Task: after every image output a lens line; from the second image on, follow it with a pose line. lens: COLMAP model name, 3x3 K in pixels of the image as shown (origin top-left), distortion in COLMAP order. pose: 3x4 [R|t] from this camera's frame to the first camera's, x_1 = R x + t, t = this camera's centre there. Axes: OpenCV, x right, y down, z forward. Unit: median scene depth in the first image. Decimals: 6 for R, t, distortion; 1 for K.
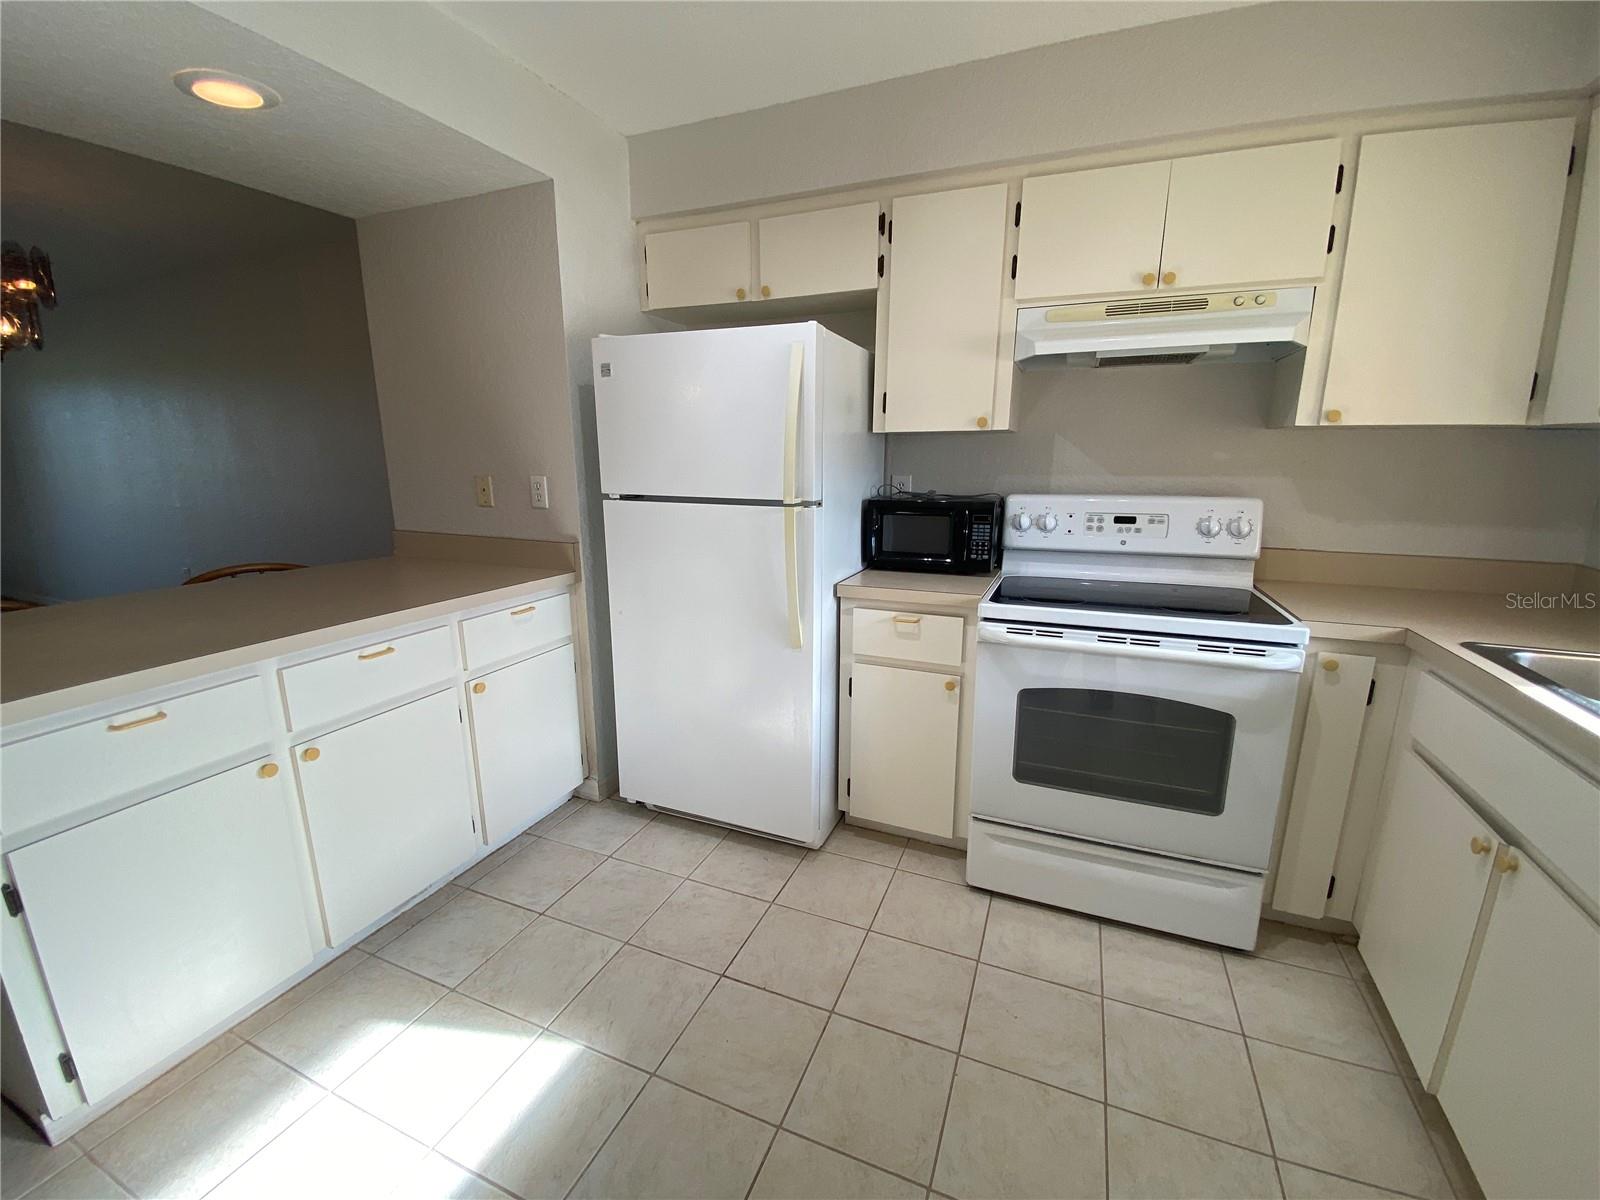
lens RADIAL K [[653.8, 0, 801.6], [0, 653.8, 602.1], [0, 0, 1]] dist [0.015494, -0.002564]
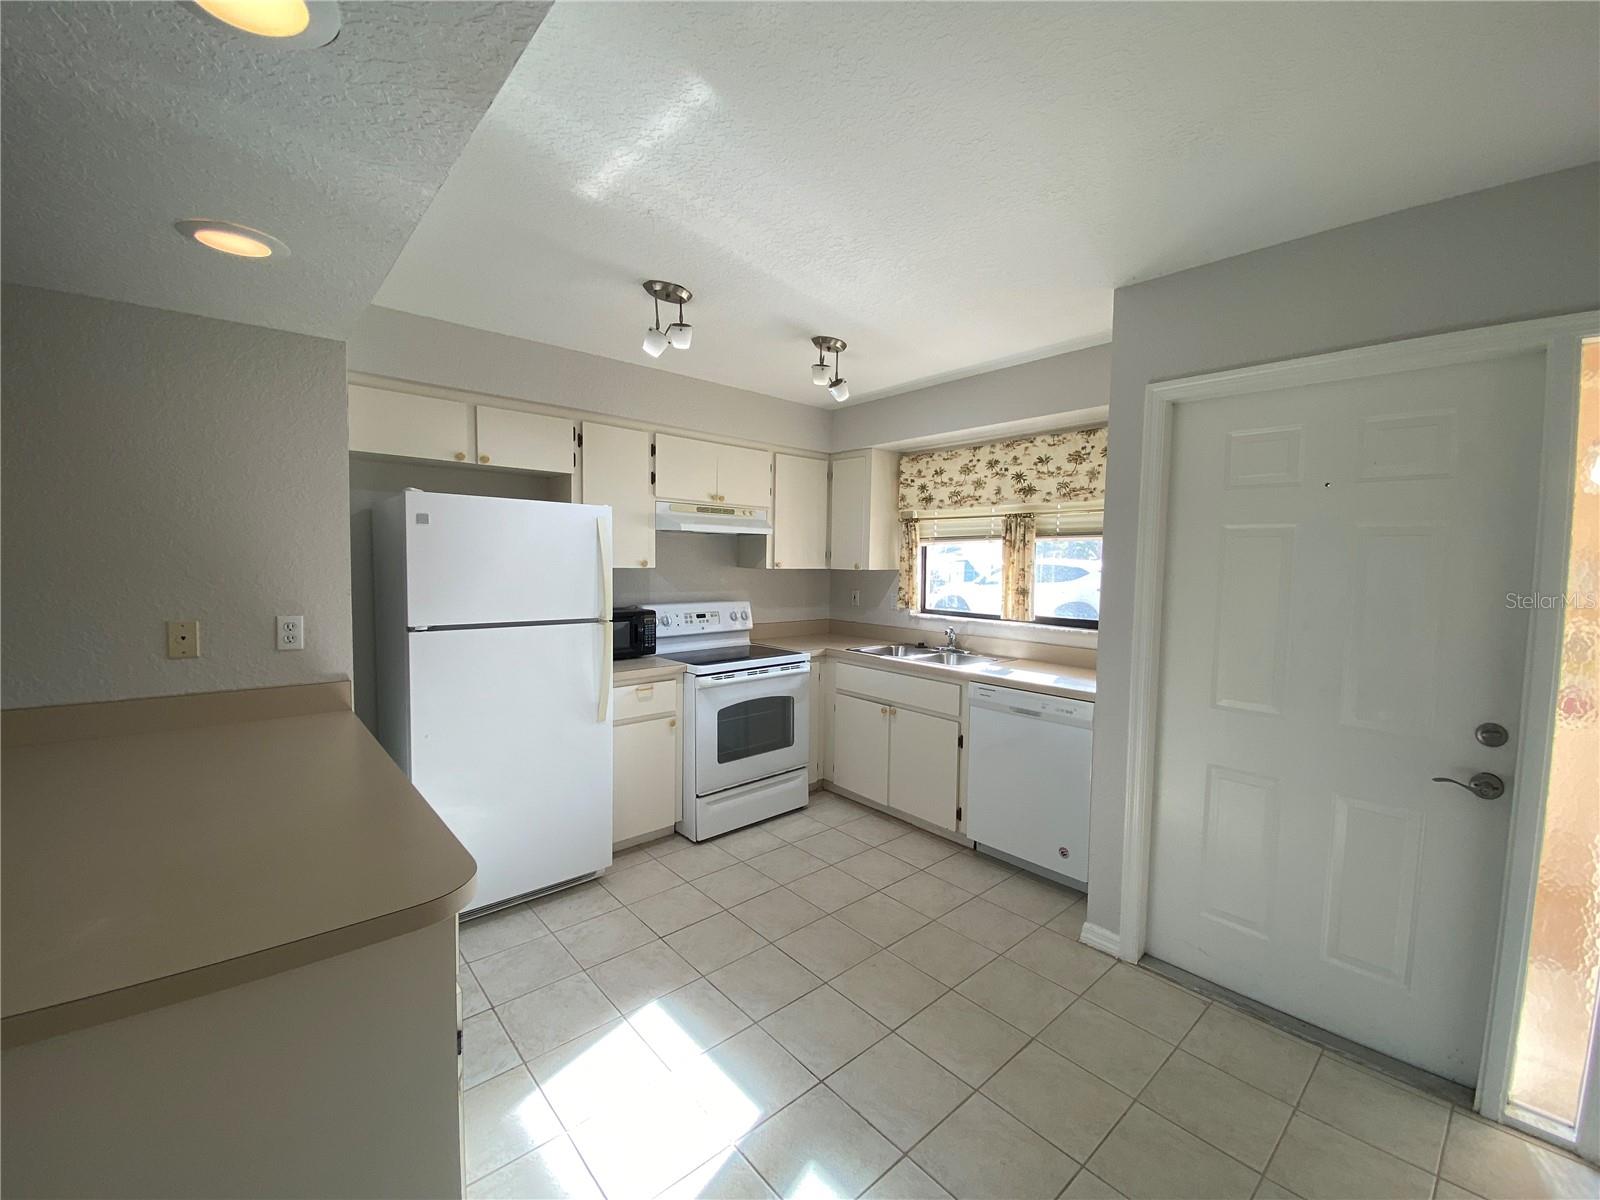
lens RADIAL K [[653.8, 0, 806.9], [0, 653.8, 602.8], [0, 0, 1]] dist [0.015494, -0.002564]
pose [[0.431354, -0.053987, 0.900566, -1.090043], [0.186513, 0.981980, -0.030469, -0.055309], [-0.882693, 0.181110, 0.433650, -0.054500]]
